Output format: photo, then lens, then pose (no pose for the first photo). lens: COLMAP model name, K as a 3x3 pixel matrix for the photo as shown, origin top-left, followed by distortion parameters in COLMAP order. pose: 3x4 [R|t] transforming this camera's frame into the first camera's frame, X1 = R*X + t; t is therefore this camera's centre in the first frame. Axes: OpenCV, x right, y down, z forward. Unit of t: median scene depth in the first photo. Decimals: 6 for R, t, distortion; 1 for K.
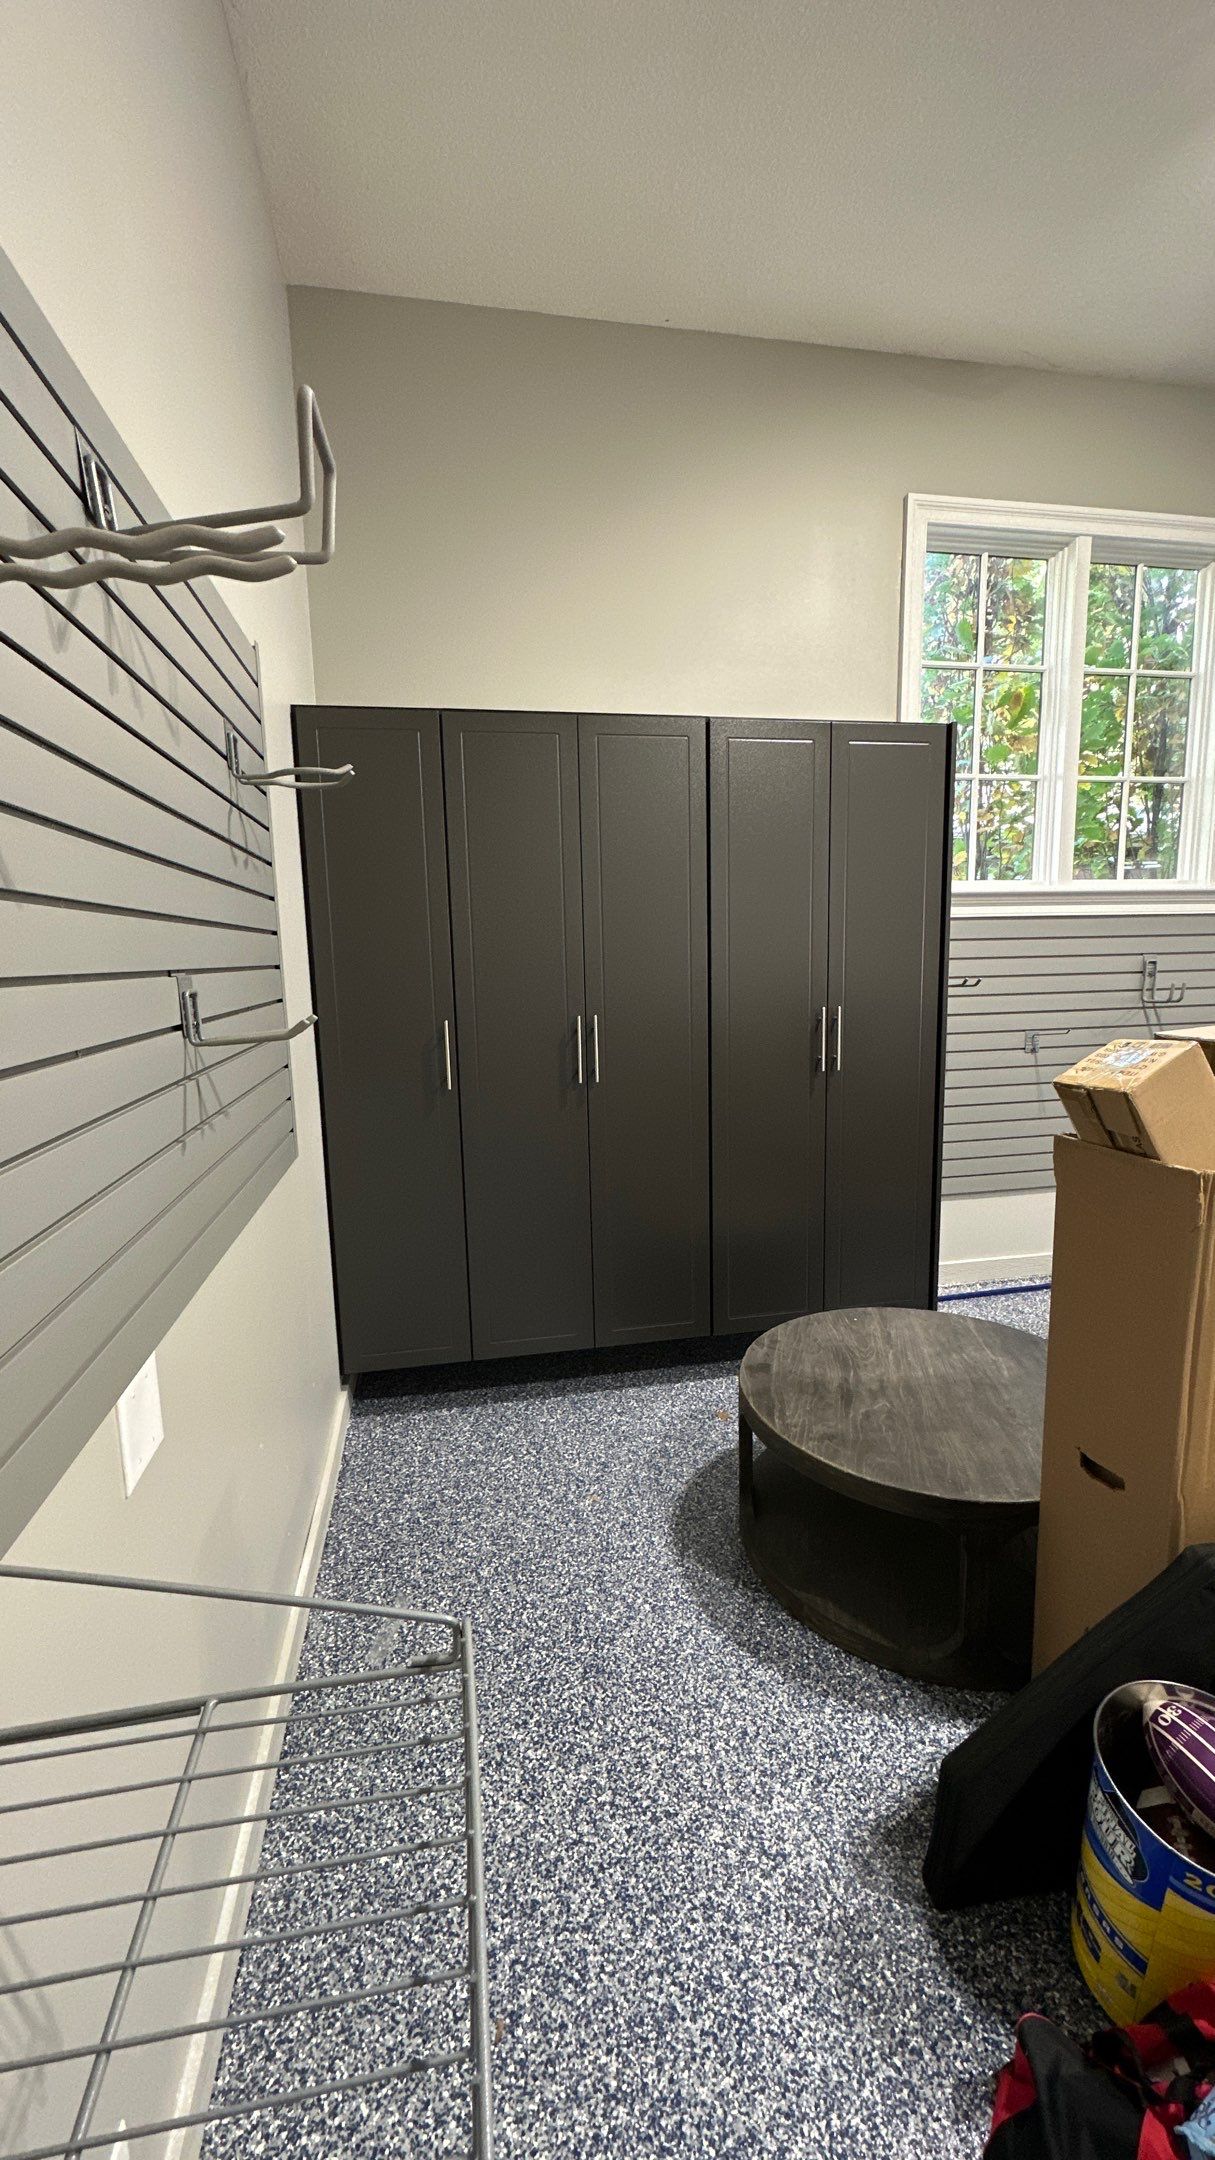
lens RADIAL K [[895.6, 0, 607.5], [0, 895.6, 1080.0], [0, 0, 1]] dist [0.000402, -0.000015]
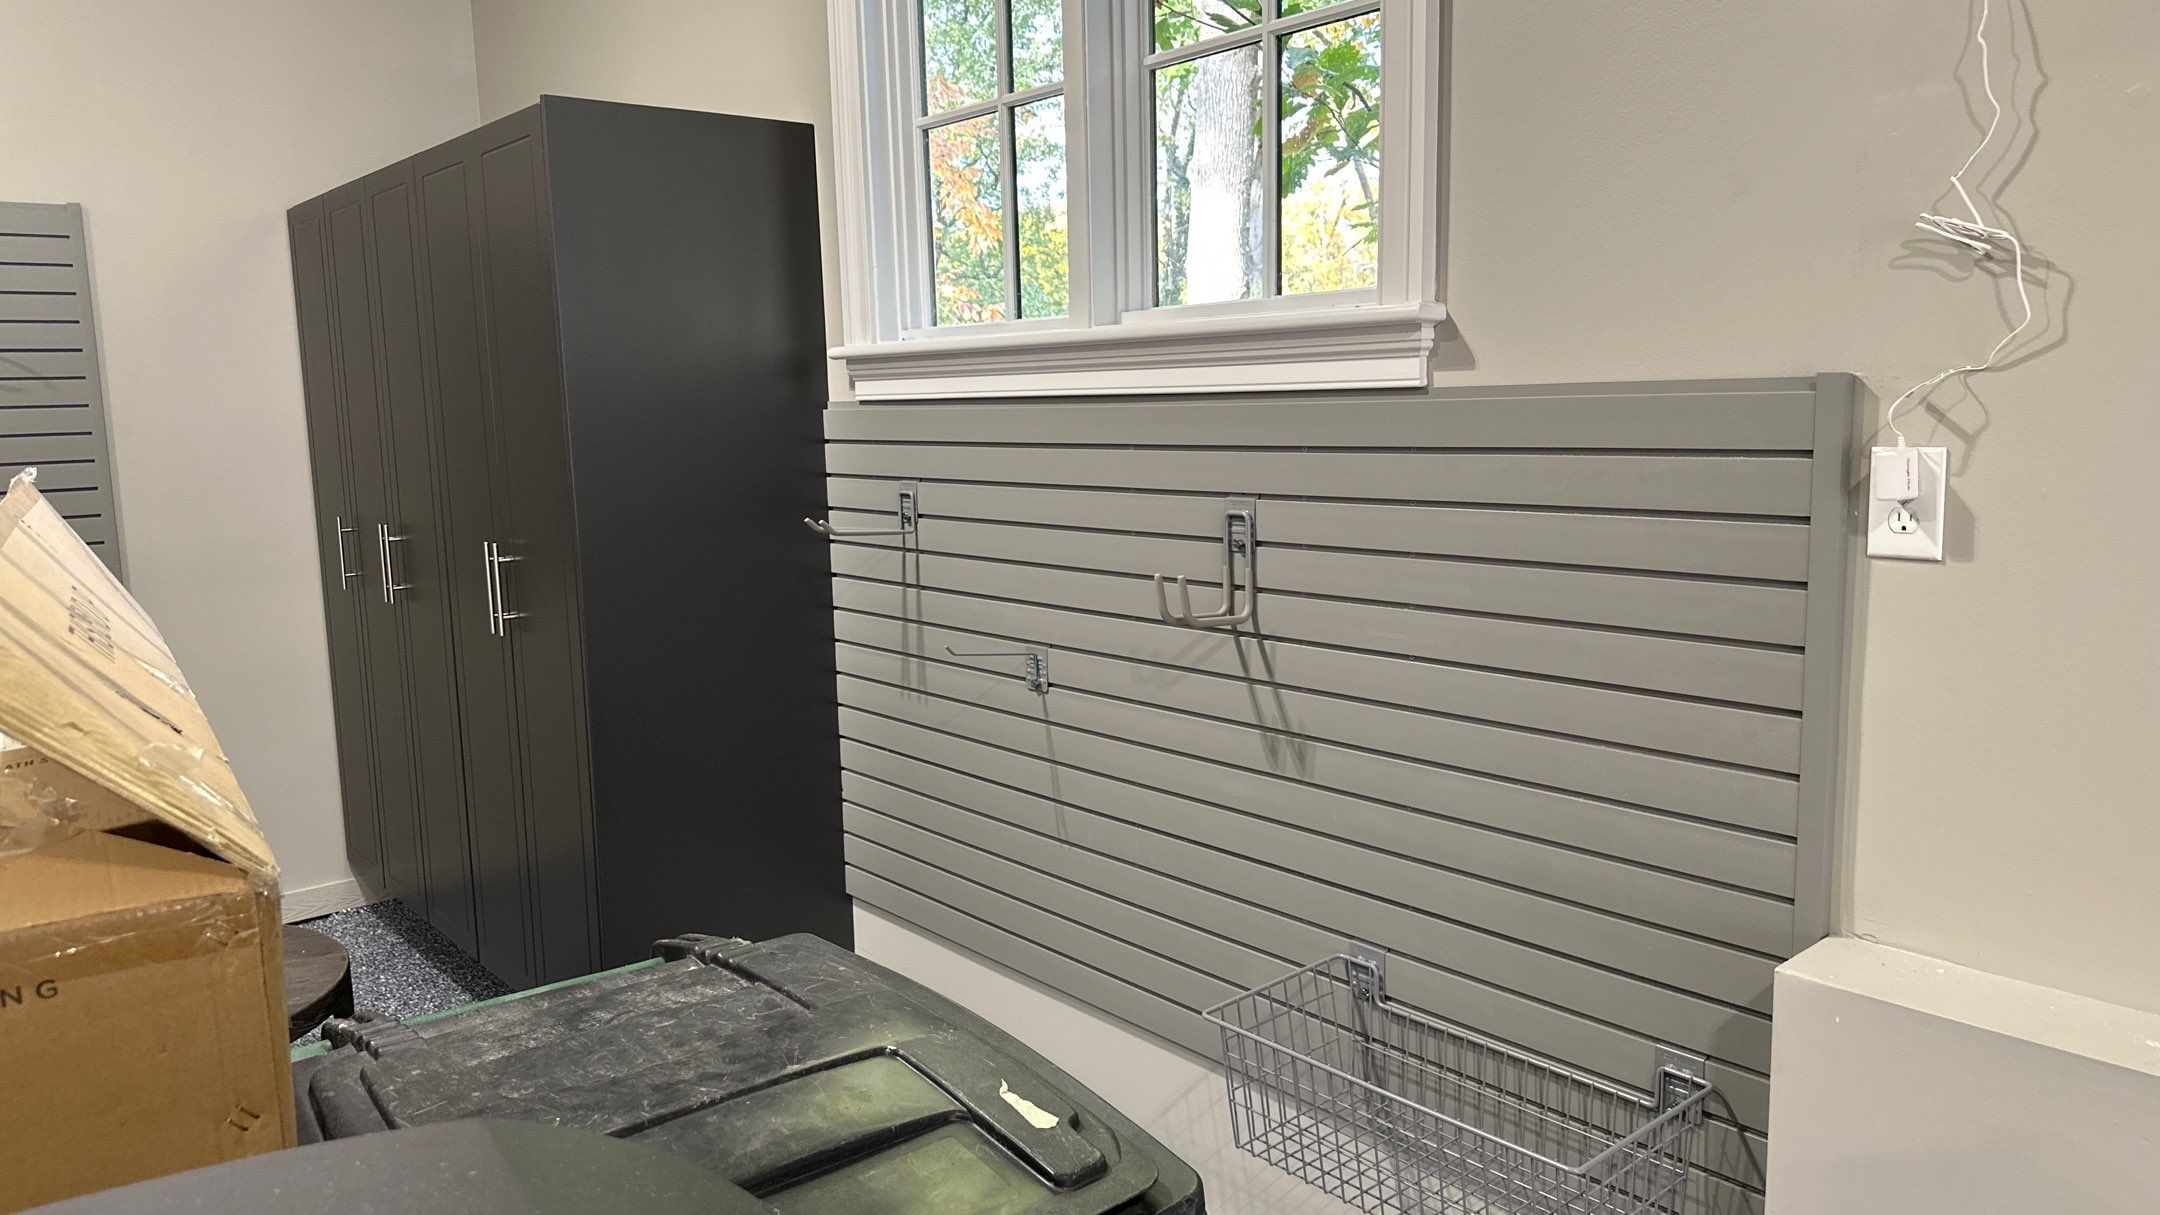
lens RADIAL K [[1562.8, 0, 1080.0], [0, 1562.8, 607.5], [0, 0, 1]] dist [0.000649, -0.001210]
pose [[0.487652, 0.131149, -0.863131, 1.167244], [-0.121362, 0.989237, 0.081743, -0.140791], [0.864561, 0.064890, 0.498320, 0.613326]]
